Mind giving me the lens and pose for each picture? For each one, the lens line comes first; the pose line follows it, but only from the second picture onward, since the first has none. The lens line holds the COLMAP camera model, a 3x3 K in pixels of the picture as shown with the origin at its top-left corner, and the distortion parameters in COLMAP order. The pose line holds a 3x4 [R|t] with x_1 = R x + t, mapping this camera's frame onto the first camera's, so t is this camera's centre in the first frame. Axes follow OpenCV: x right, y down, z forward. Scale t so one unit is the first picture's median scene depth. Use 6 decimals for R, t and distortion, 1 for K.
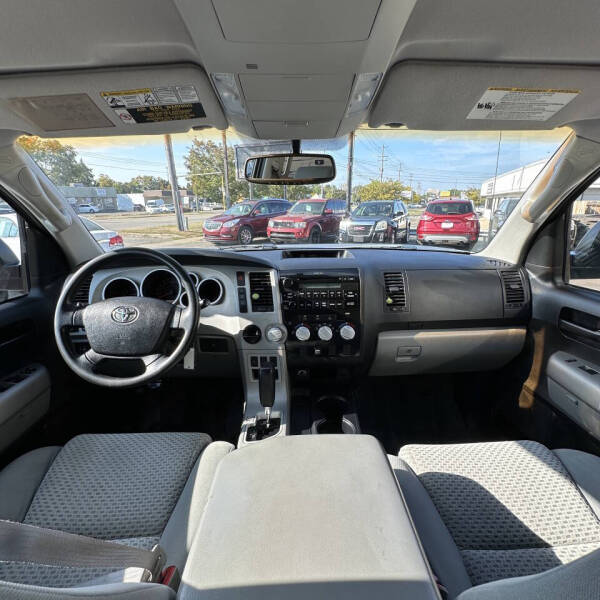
lens RADIAL K [[313.7, 0, 312.6], [0, 313.7, 290.1], [0, 0, 1]] dist [-0.006900, 0.000121]
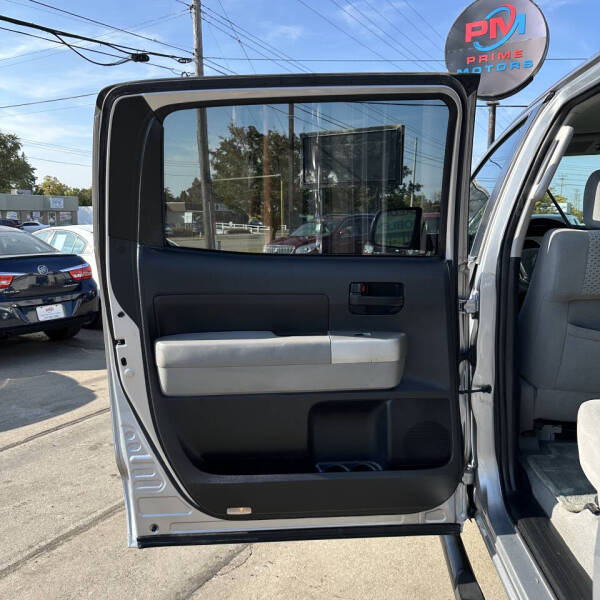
lens RADIAL K [[559.9, 0, 301.3], [0, 559.9, 297.3], [0, 0, 1]] dist [0.123093, -0.215330]
pose [[0.989752, 0.022081, -0.141080, -0.032401], [-0.041713, 0.989588, -0.137753, 0.019222], [0.136569, 0.142226, 0.980368, -0.055164]]
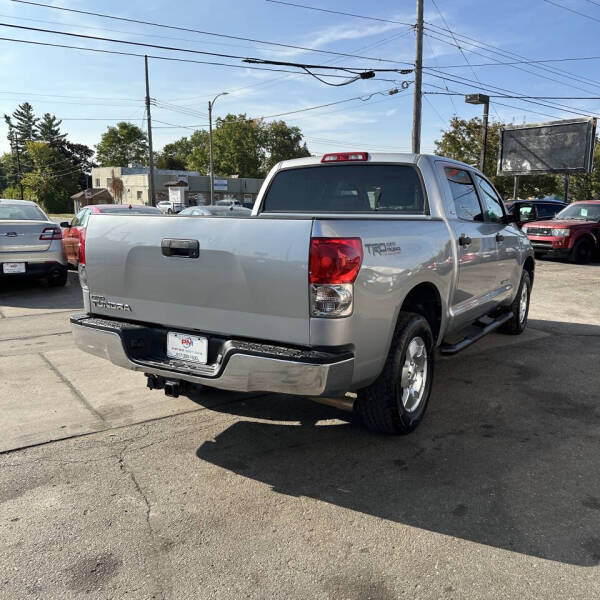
lens RADIAL K [[566.5, 0, 298.6], [0, 566.5, 296.9], [0, 0, 1]] dist [0.034893, -0.066194]
pose [[0.822344, 0.107922, -0.558661, 0.068653], [-0.169661, 0.983692, -0.059711, 0.042026], [0.543106, 0.143886, 0.827244, -0.143777]]
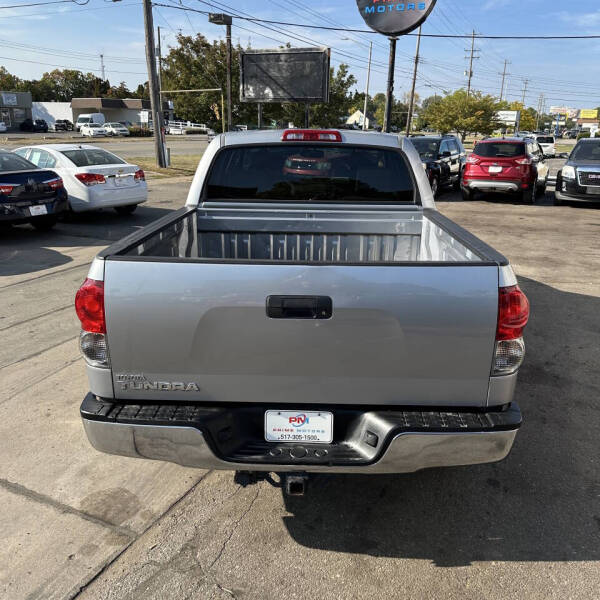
lens RADIAL K [[566.6, 0, 302.5], [0, 566.6, 296.3], [0, 0, 1]] dist [0.033572, -0.062202]
pose [[0.996047, 0.048212, -0.074602, 0.010031], [-0.046293, 0.998556, 0.027241, 0.029697], [0.075807, -0.023679, 0.996841, -0.147061]]
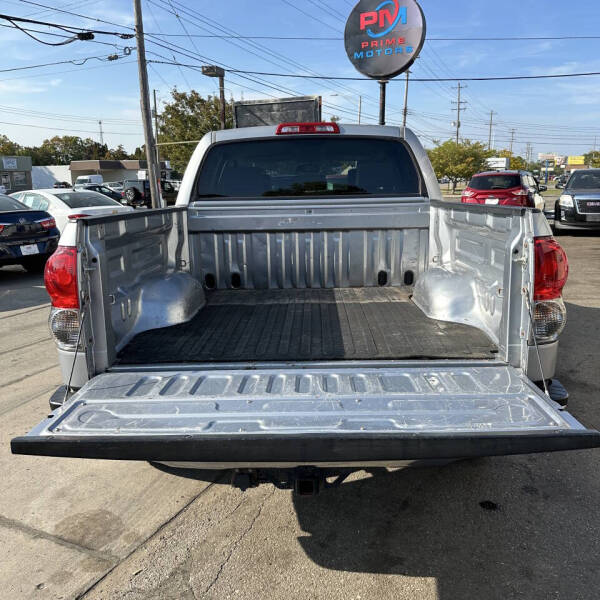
lens RADIAL K [[566.5, 0, 298.6], [0, 566.5, 296.9], [0, 0, 1]] dist [0.034893, -0.066194]
pose [[0.996638, 0.007914, -0.081549, 0.009201], [-0.013291, 0.997757, -0.065606, 0.039117], [0.080847, 0.066469, 0.994508, -0.137952]]
